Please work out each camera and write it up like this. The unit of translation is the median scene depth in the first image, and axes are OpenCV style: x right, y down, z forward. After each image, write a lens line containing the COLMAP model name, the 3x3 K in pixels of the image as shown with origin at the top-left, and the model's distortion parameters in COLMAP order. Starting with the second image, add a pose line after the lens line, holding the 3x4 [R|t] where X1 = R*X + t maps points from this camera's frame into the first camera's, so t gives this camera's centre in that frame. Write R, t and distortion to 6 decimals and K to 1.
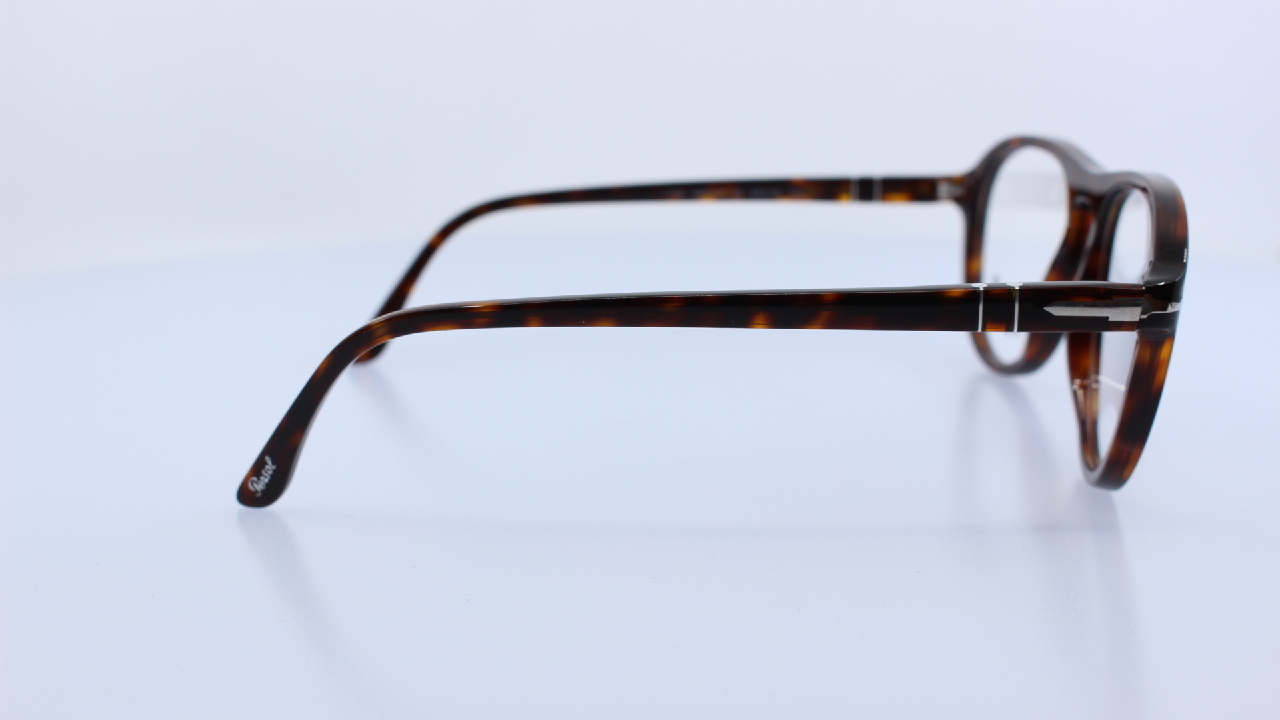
lens RADIAL K [[1662.3, 0, 640.0], [0, 1662.3, 360.0], [0, 0, 1]] dist [-0.136039, 0.017438]
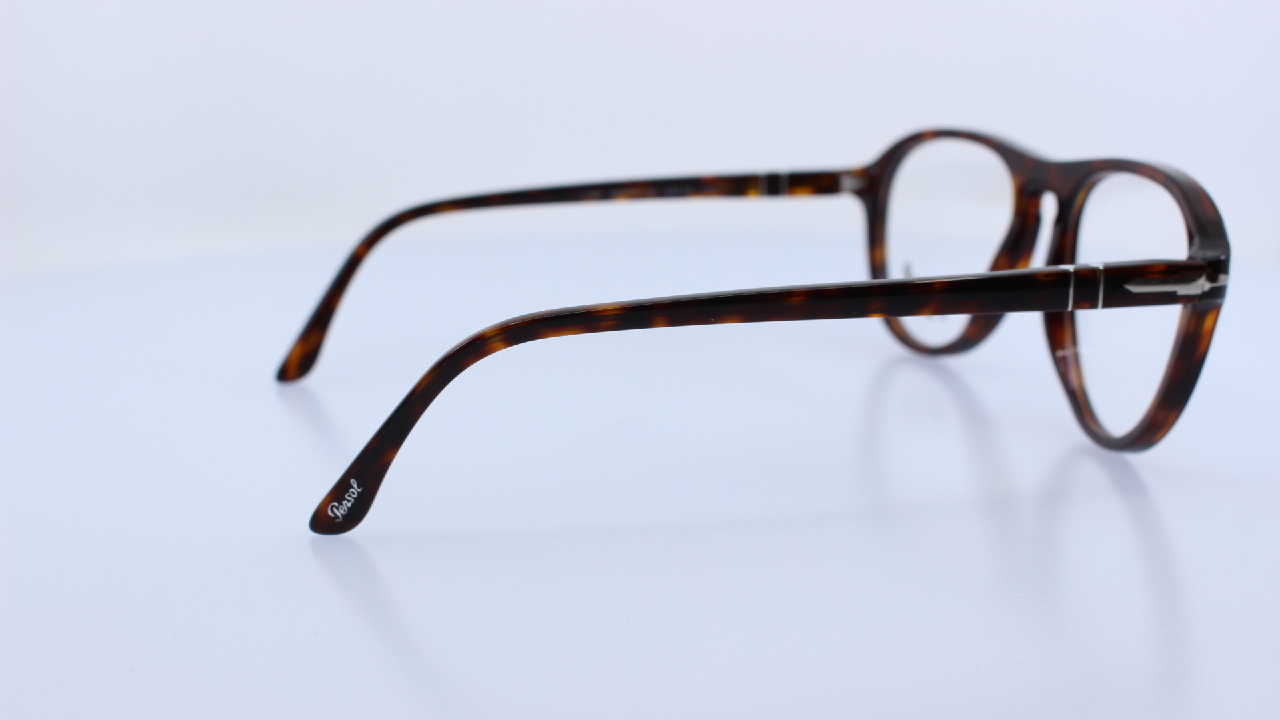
lens RADIAL K [[1662.3, 0, 640.0], [0, 1662.3, 360.0], [0, 0, 1]] dist [-0.136039, 0.017438]
pose [[0.967410, -0.053610, 0.247473, -0.210562], [0.054376, 0.998514, 0.003744, -0.003021], [-0.247306, 0.009835, 0.968887, 0.028127]]
